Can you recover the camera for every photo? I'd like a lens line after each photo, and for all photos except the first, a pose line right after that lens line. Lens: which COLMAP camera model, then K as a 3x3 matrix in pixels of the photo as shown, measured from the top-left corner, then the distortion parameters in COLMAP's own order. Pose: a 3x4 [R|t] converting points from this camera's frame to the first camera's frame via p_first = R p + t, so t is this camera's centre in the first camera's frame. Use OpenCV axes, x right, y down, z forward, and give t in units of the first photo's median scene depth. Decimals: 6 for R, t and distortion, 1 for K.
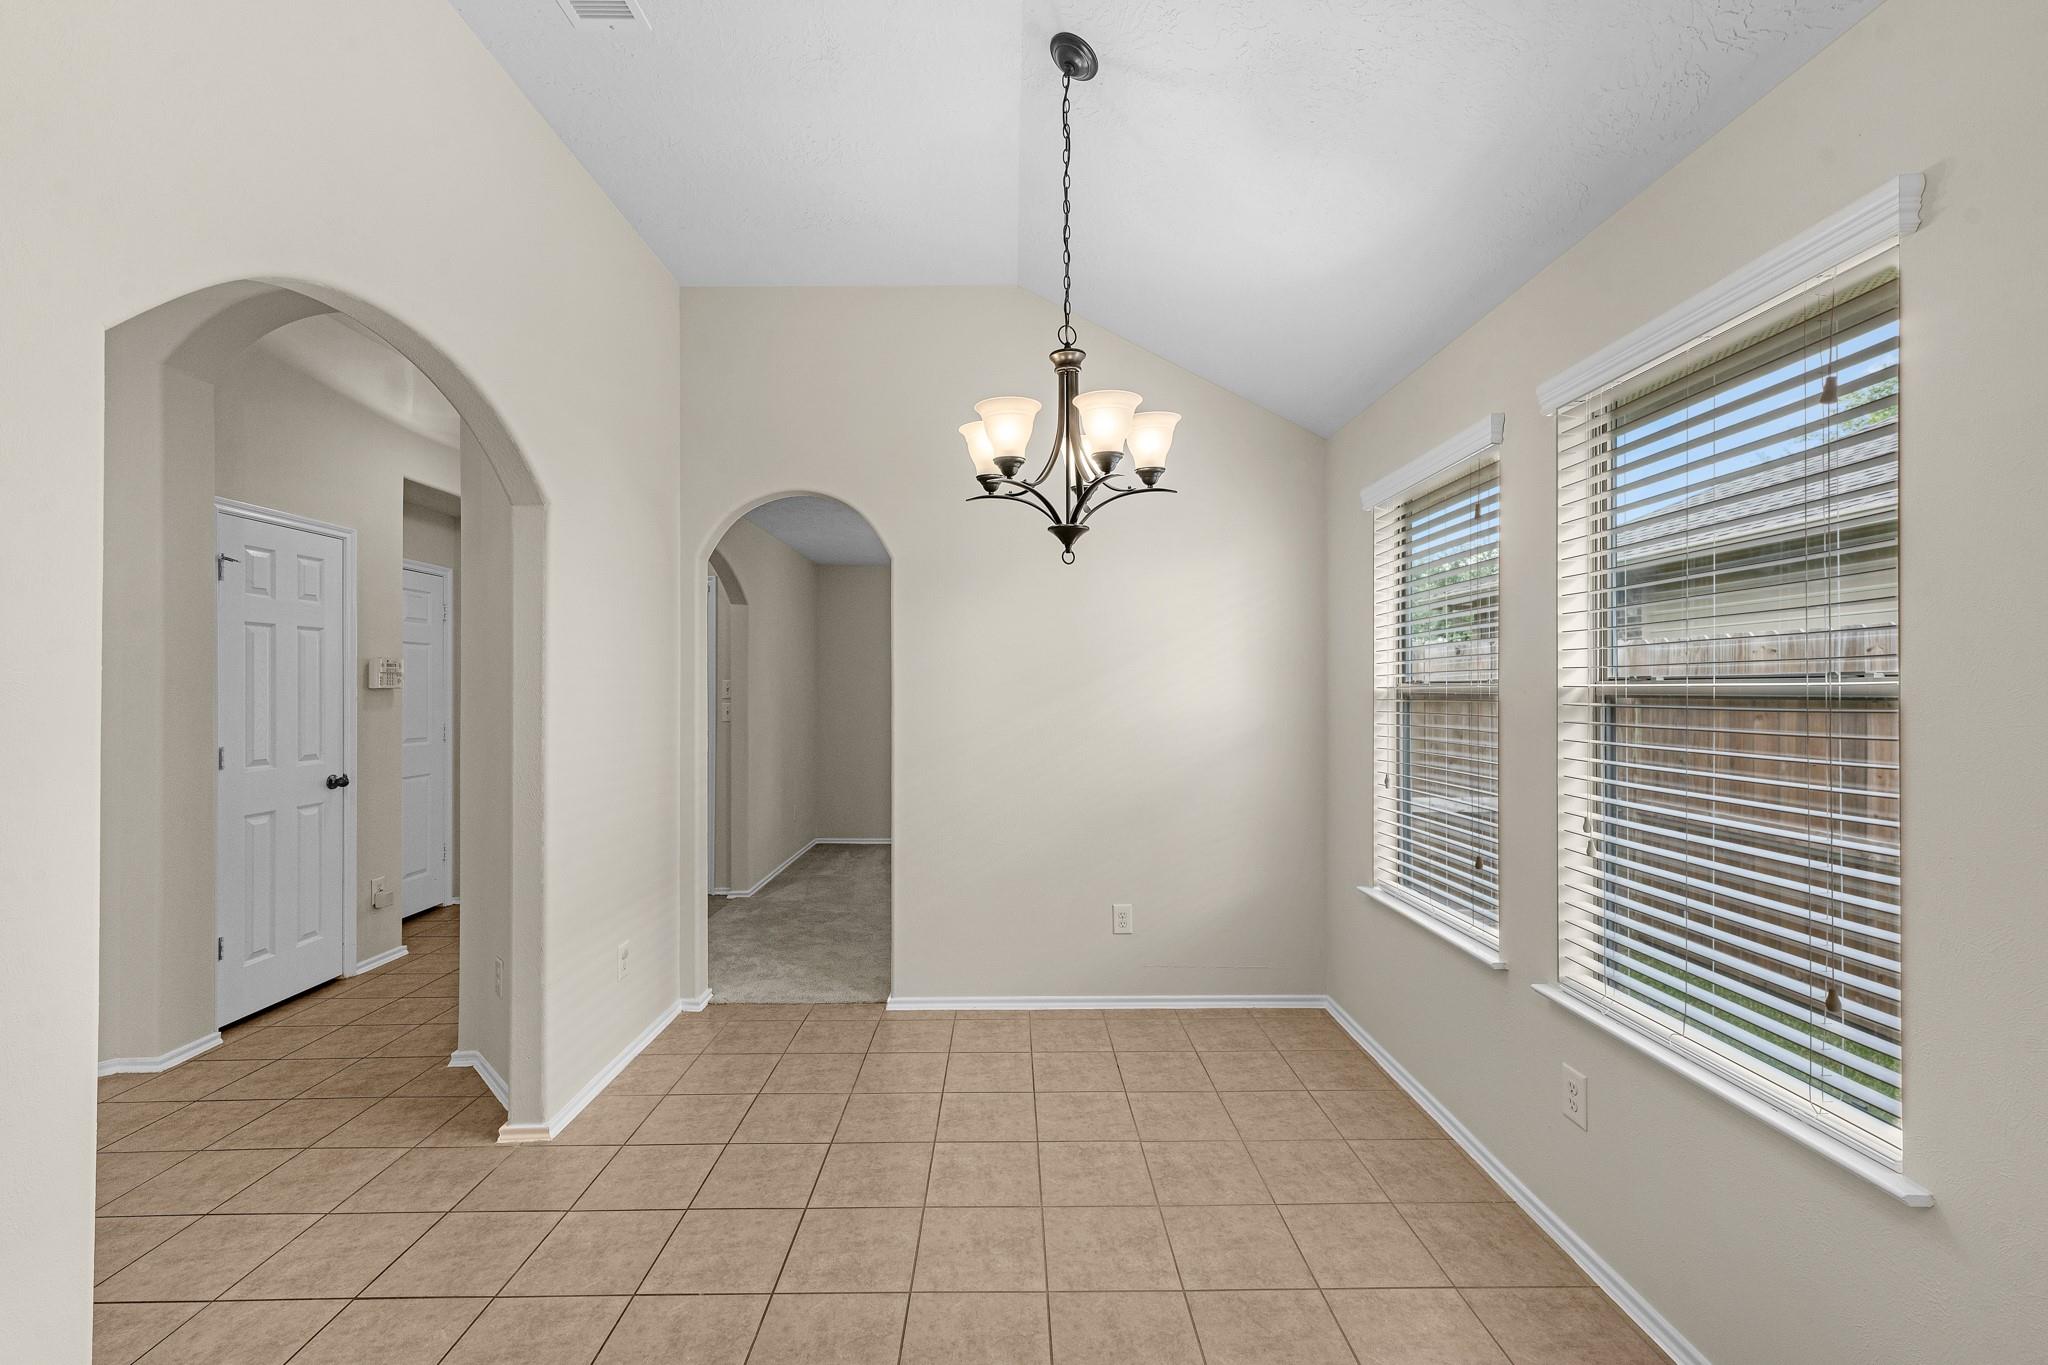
lens RADIAL K [[827.6, 0, 1024.9], [0, 827.6, 688.6], [0, 0, 1]] dist [0.005854, -0.000003]
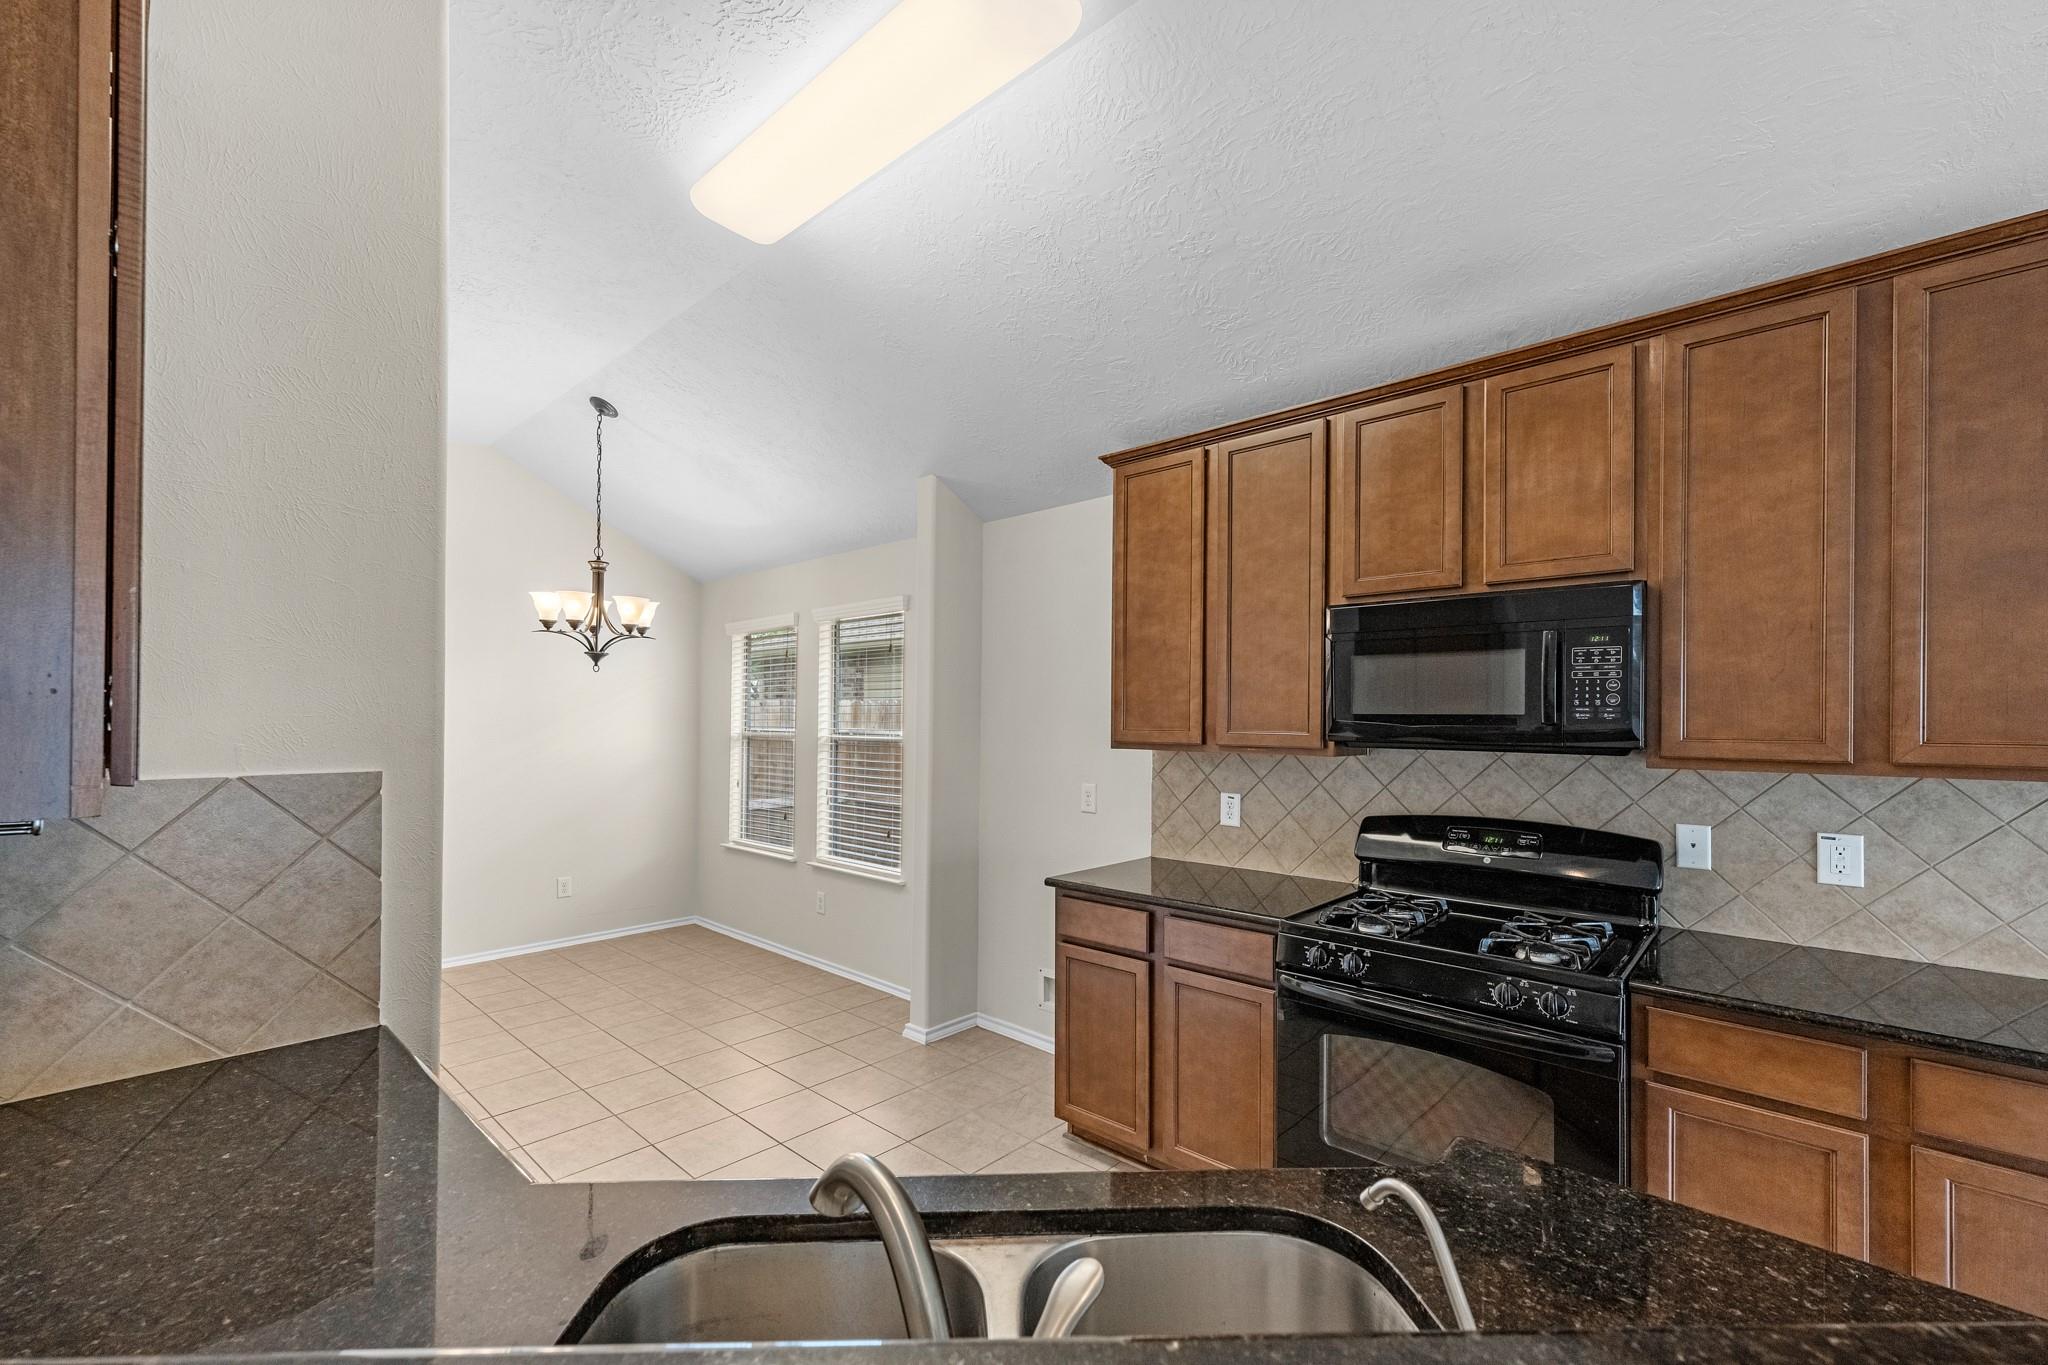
lens RADIAL K [[827.6, 0, 1020.9], [0, 827.6, 714.3], [0, 0, 1]] dist [0.005854, -0.000003]
pose [[0.681701, 0.015281, 0.731471, -0.515708], [-0.011727, 0.999882, -0.009960, -0.036479], [-0.731537, -0.001789, 0.681799, -0.771174]]
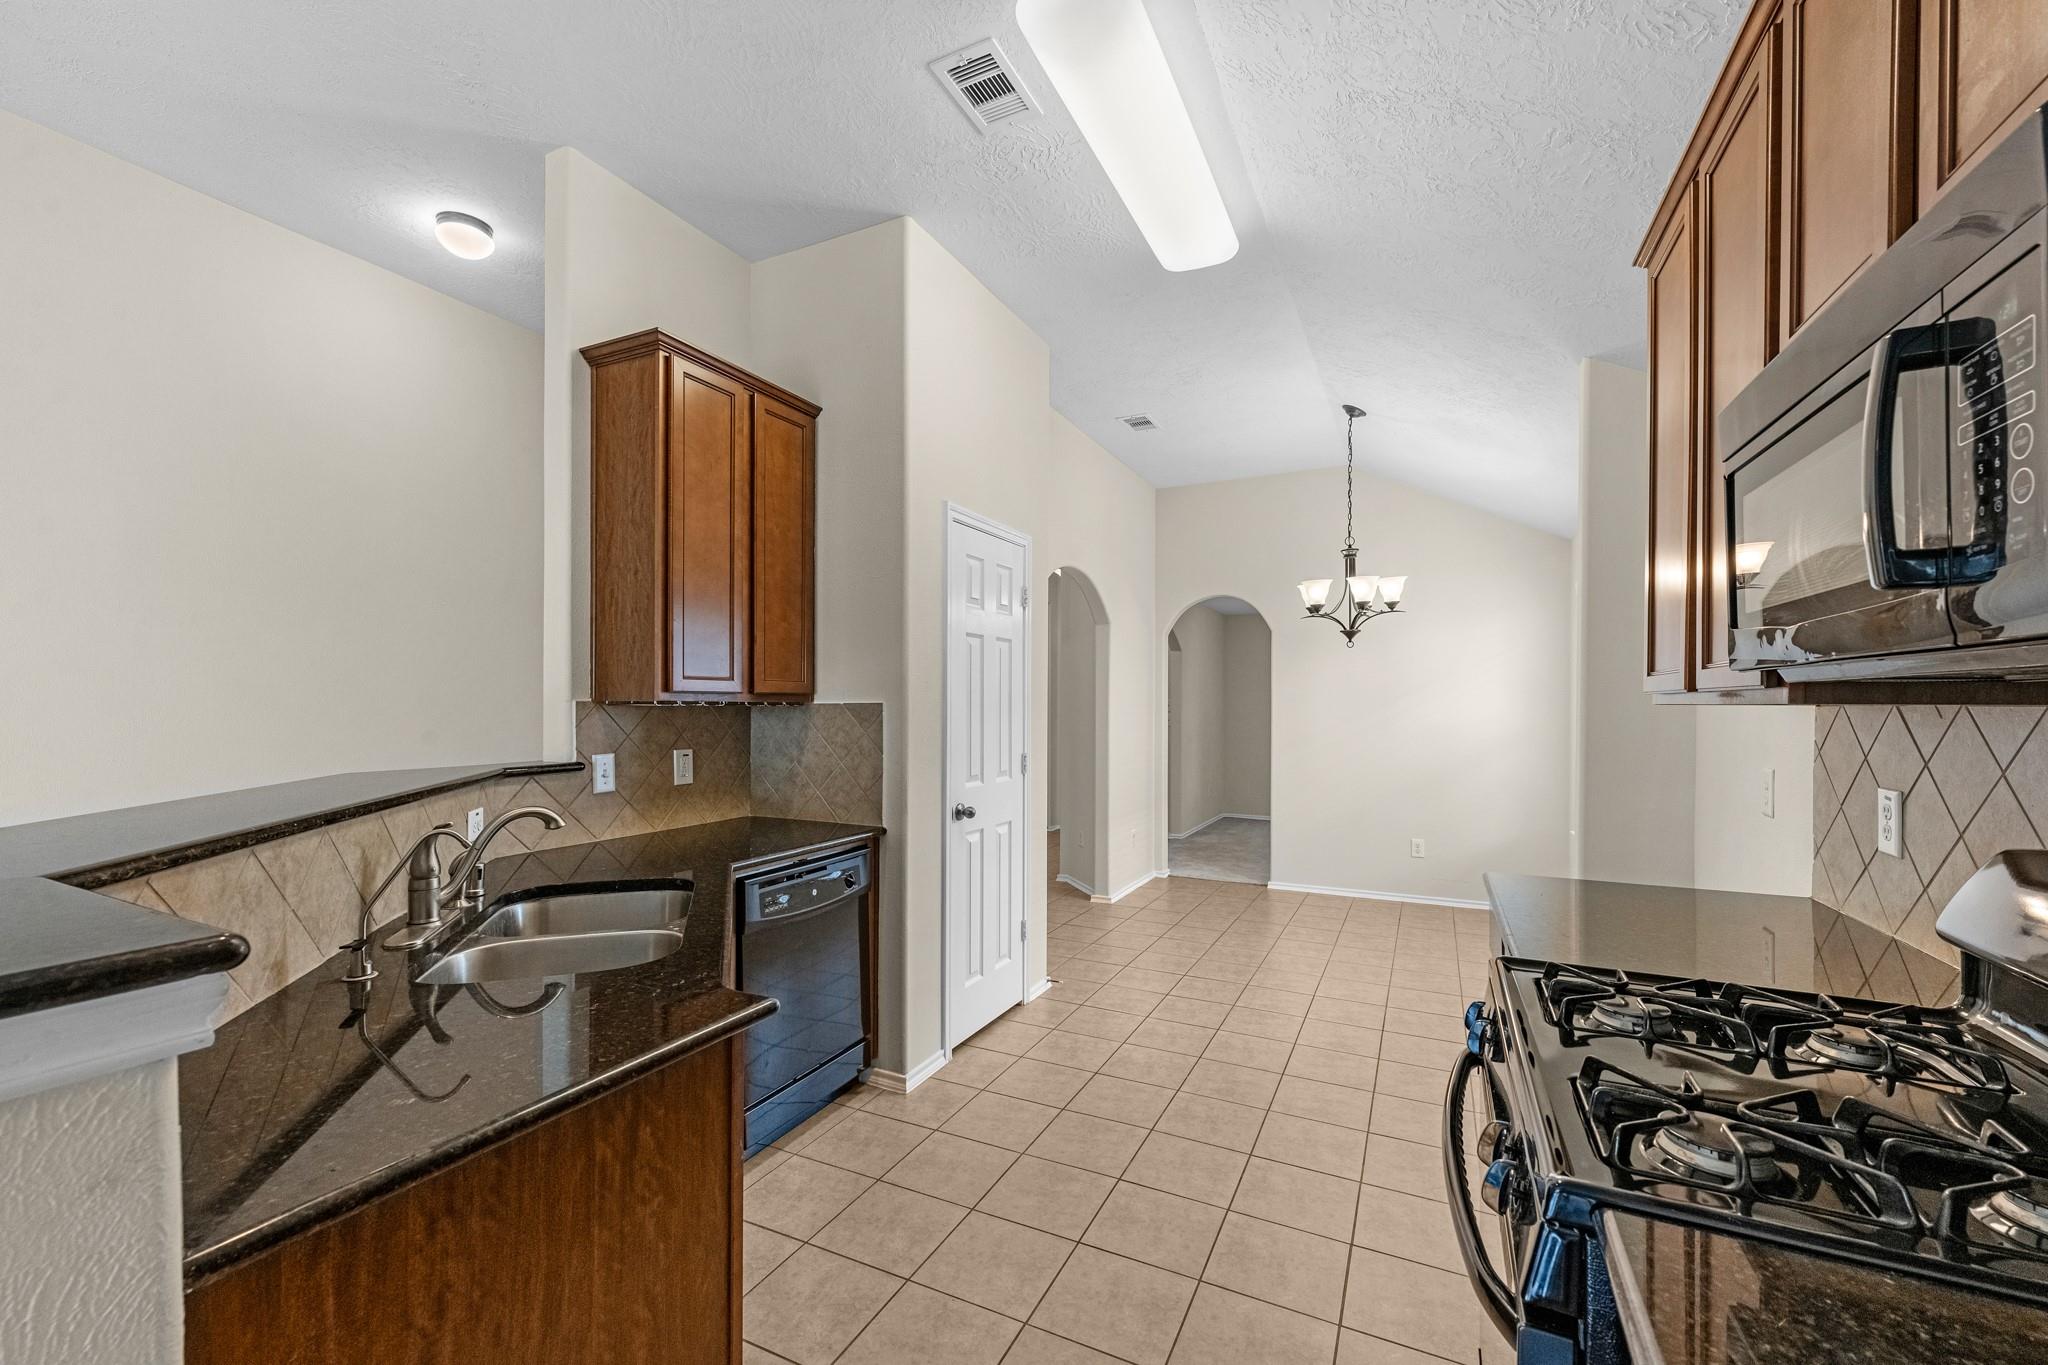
lens RADIAL K [[827.6, 0, 1026.1], [0, 827.6, 696.4], [0, 0, 1]] dist [0.005854, -0.000003]
pose [[0.890332, 0.001312, -0.455310, 0.215388], [-0.005455, 0.999955, -0.007787, -0.003087], [0.455279, 0.009417, 0.890299, -0.977790]]
